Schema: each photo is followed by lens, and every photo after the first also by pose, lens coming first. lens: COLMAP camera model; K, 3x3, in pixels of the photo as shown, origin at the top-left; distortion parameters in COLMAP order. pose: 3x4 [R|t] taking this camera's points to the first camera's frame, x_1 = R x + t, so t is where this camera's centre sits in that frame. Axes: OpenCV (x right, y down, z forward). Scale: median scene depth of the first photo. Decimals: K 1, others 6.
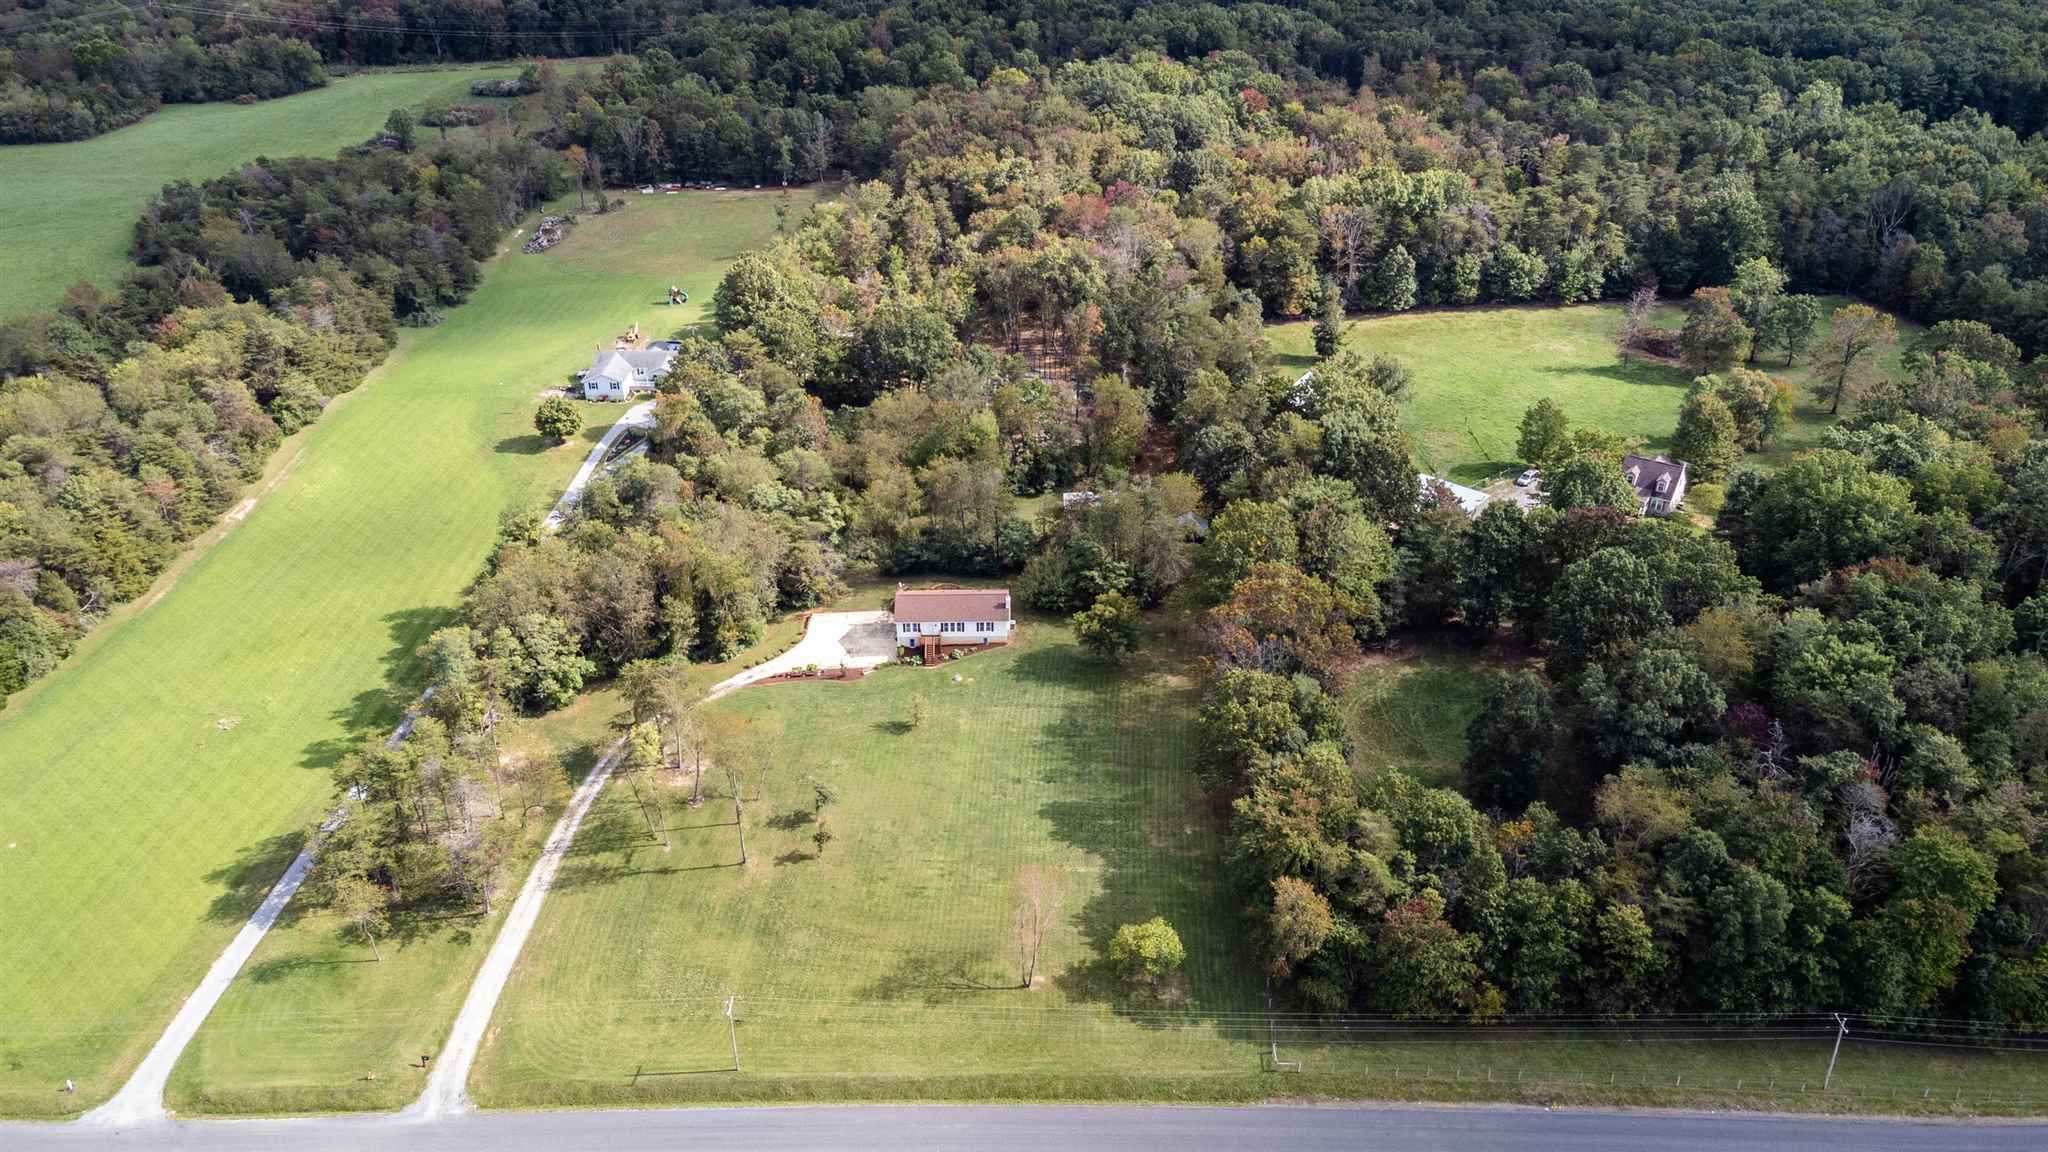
lens RADIAL K [[1528.6, 0, 1033.8], [0, 1528.6, 571.1], [0, 0, 1]] dist [0.034445, 0.029551]
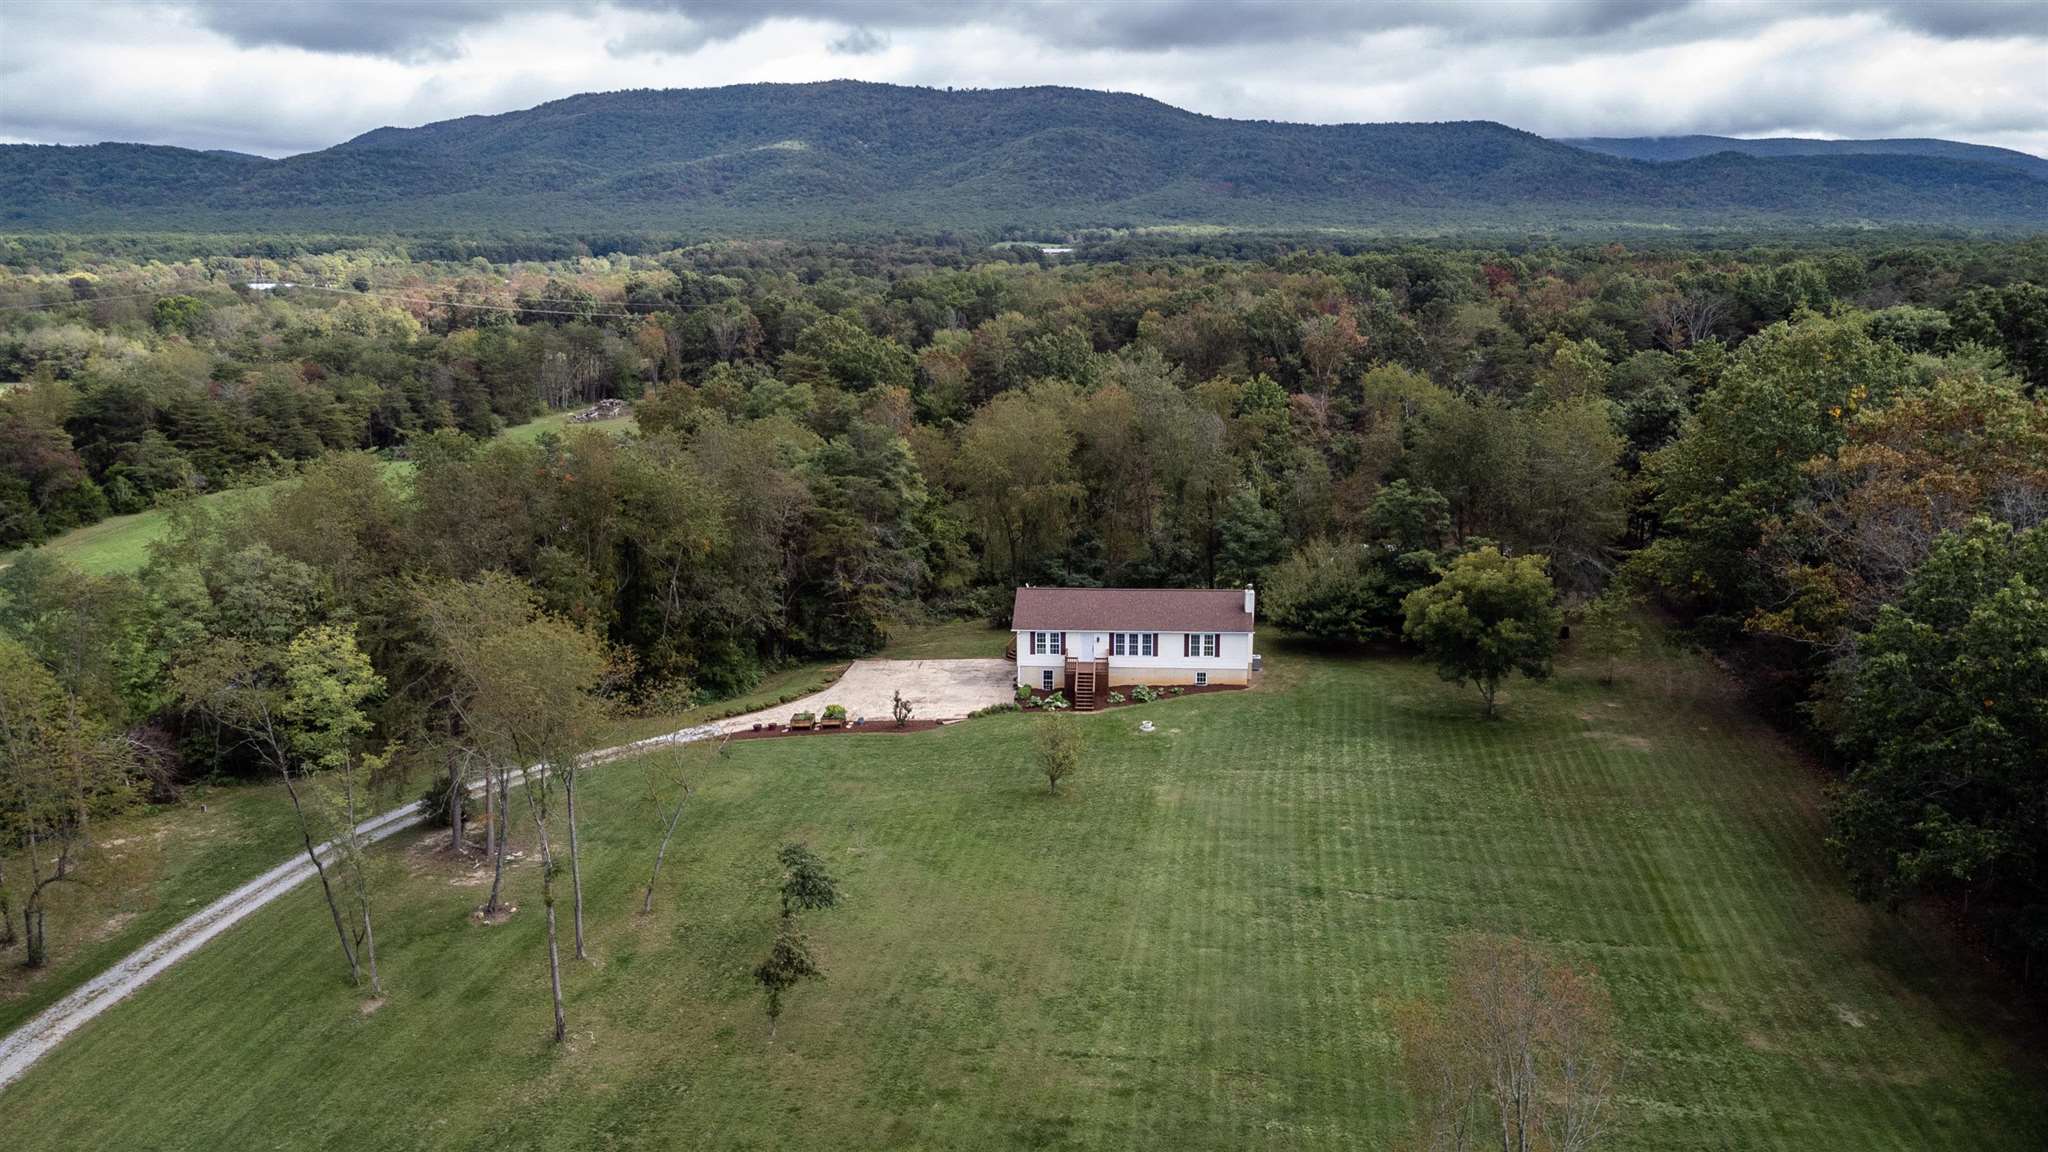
lens RADIAL K [[1528.6, 0, 1033.8], [0, 1528.6, 571.1], [0, 0, 1]] dist [0.034445, 0.029551]
pose [[0.996027, 0.016409, -0.087526, -0.035783], [-0.041526, 0.955056, -0.293503, 0.130559], [0.078776, 0.295971, 0.951943, 0.449397]]
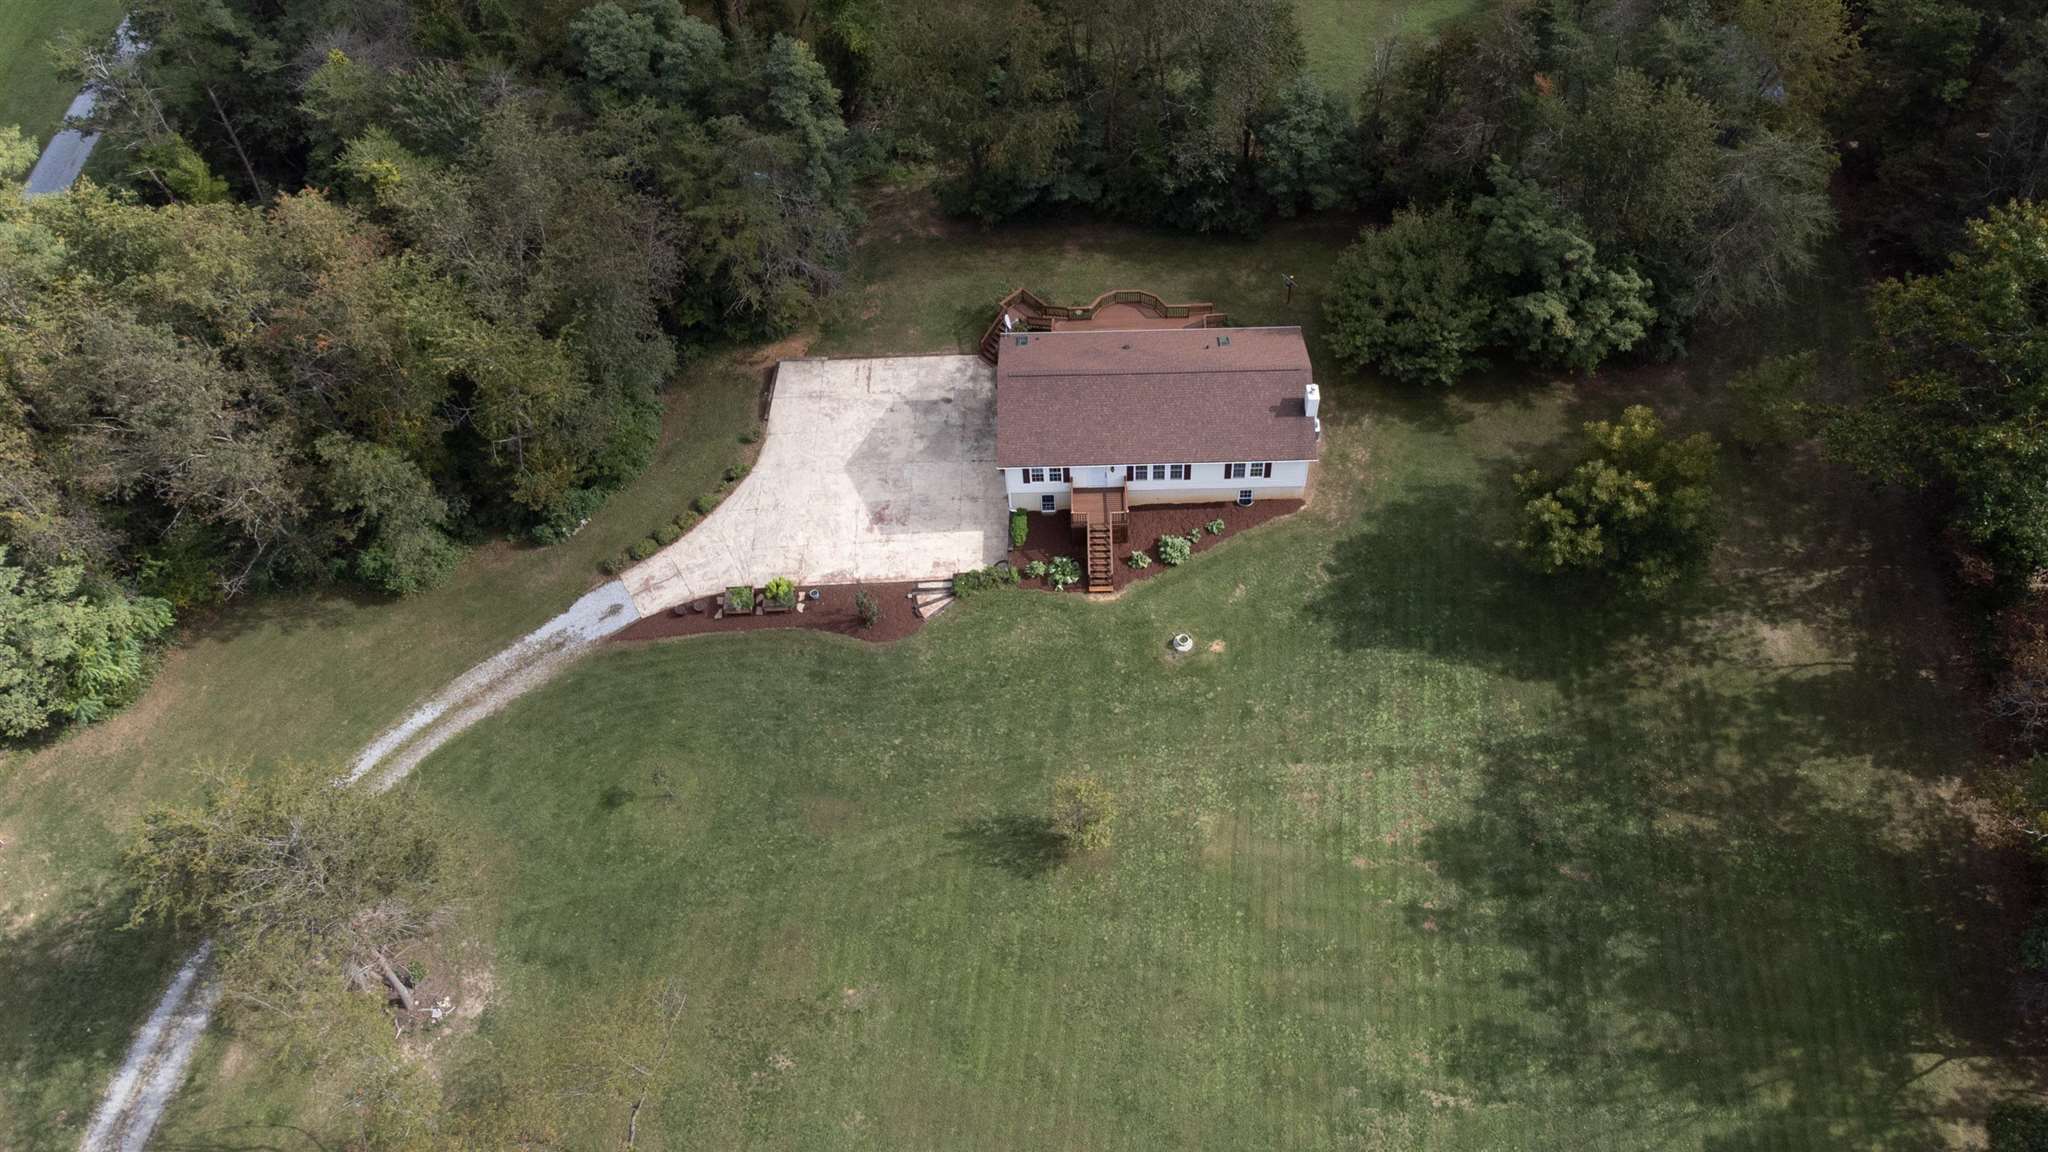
lens RADIAL K [[1655.5, 0, 1128.8], [0, 1655.5, 518.4], [0, 0, 1]] dist [0.109744, -0.235056]
pose [[0.999974, -0.004797, 0.005298, -0.052253], [0.002192, 0.911404, 0.411506, -0.096543], [-0.006803, -0.411484, 0.911391, 0.532581]]
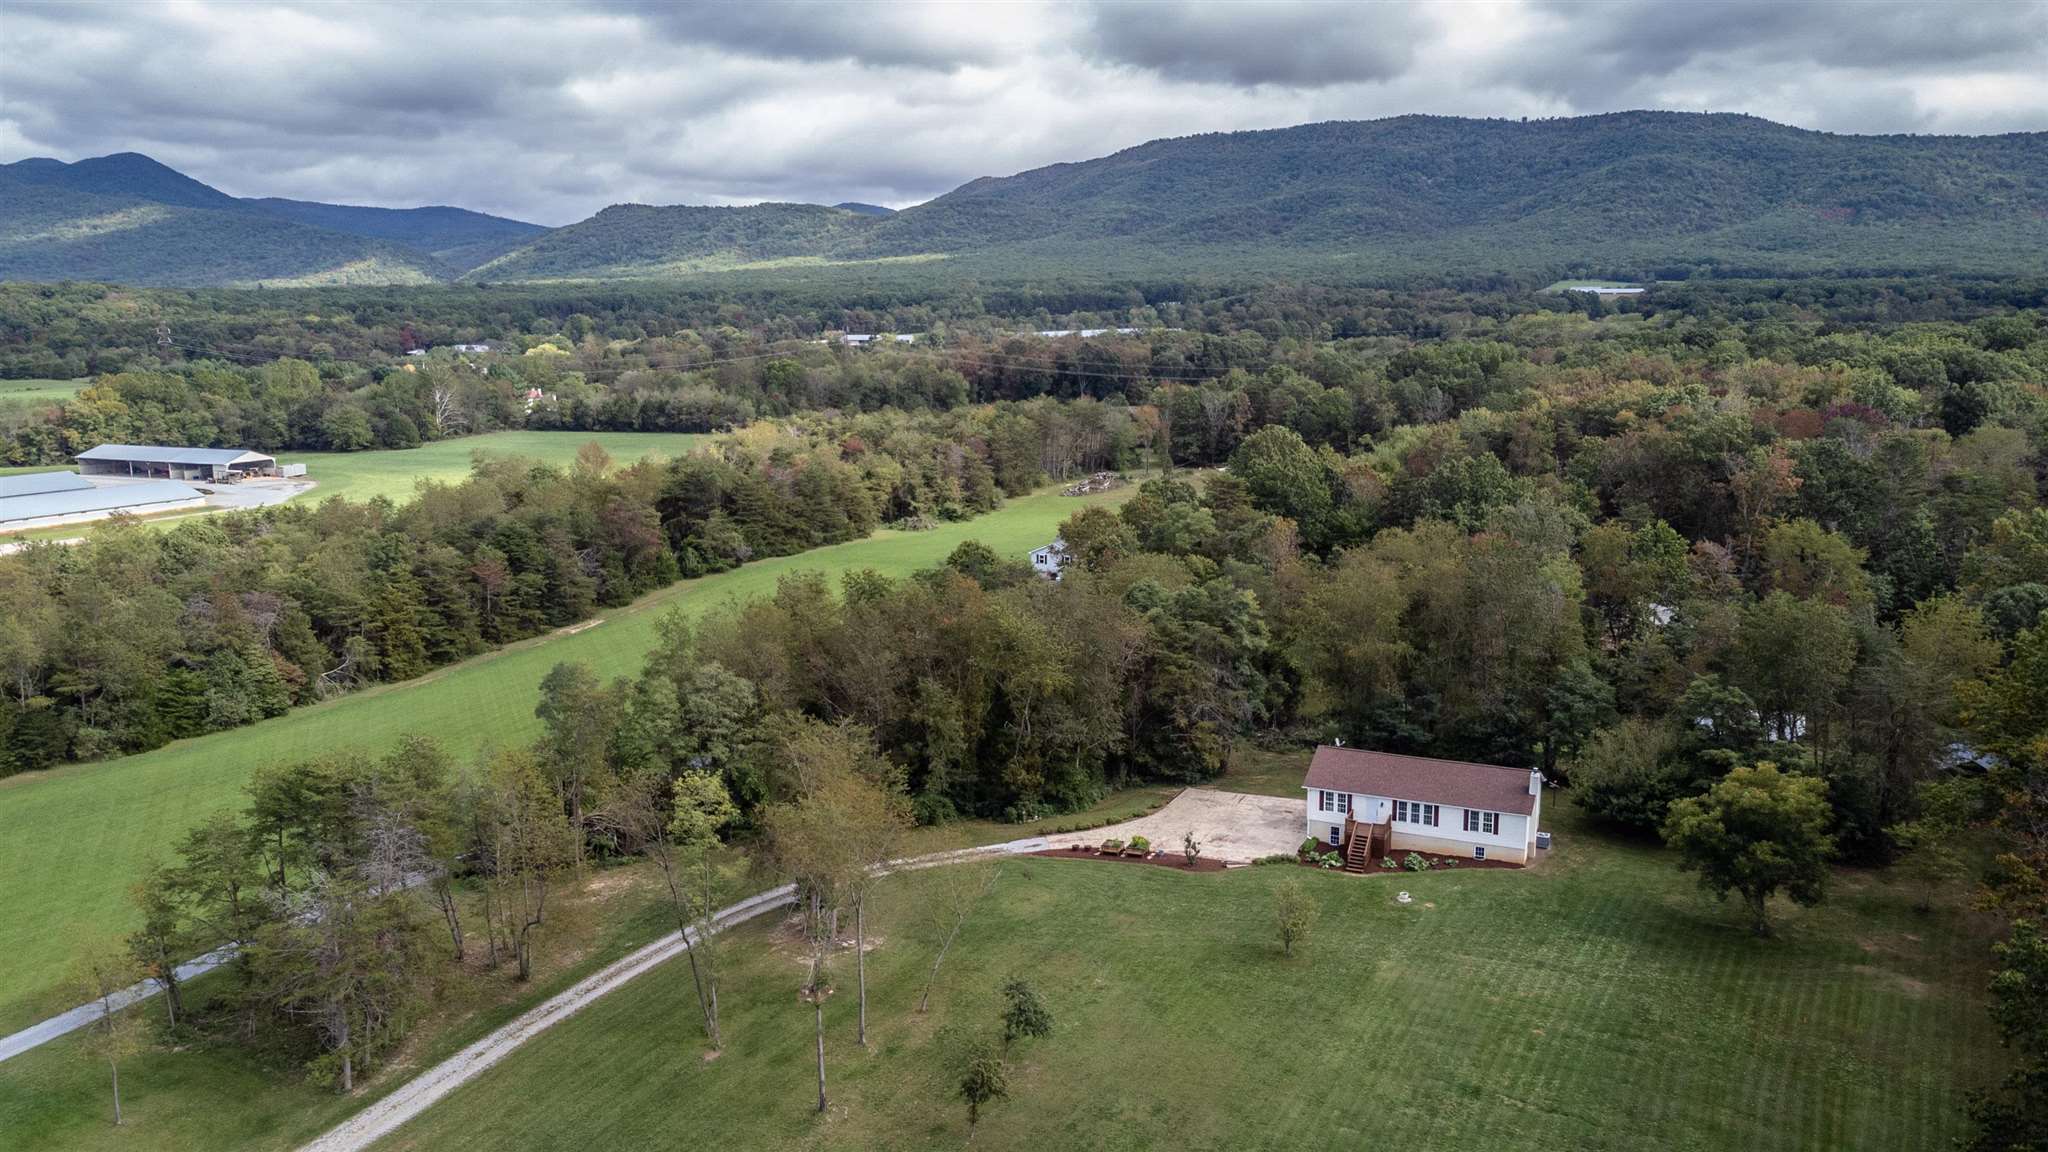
lens RADIAL K [[1528.6, 0, 1033.8], [0, 1528.6, 571.1], [0, 0, 1]] dist [0.034445, 0.029551]
pose [[0.902667, 0.073131, -0.424081, 0.036529], [-0.202870, 0.941396, -0.269475, 0.104462], [0.379521, 0.329279, 0.864603, 0.401931]]
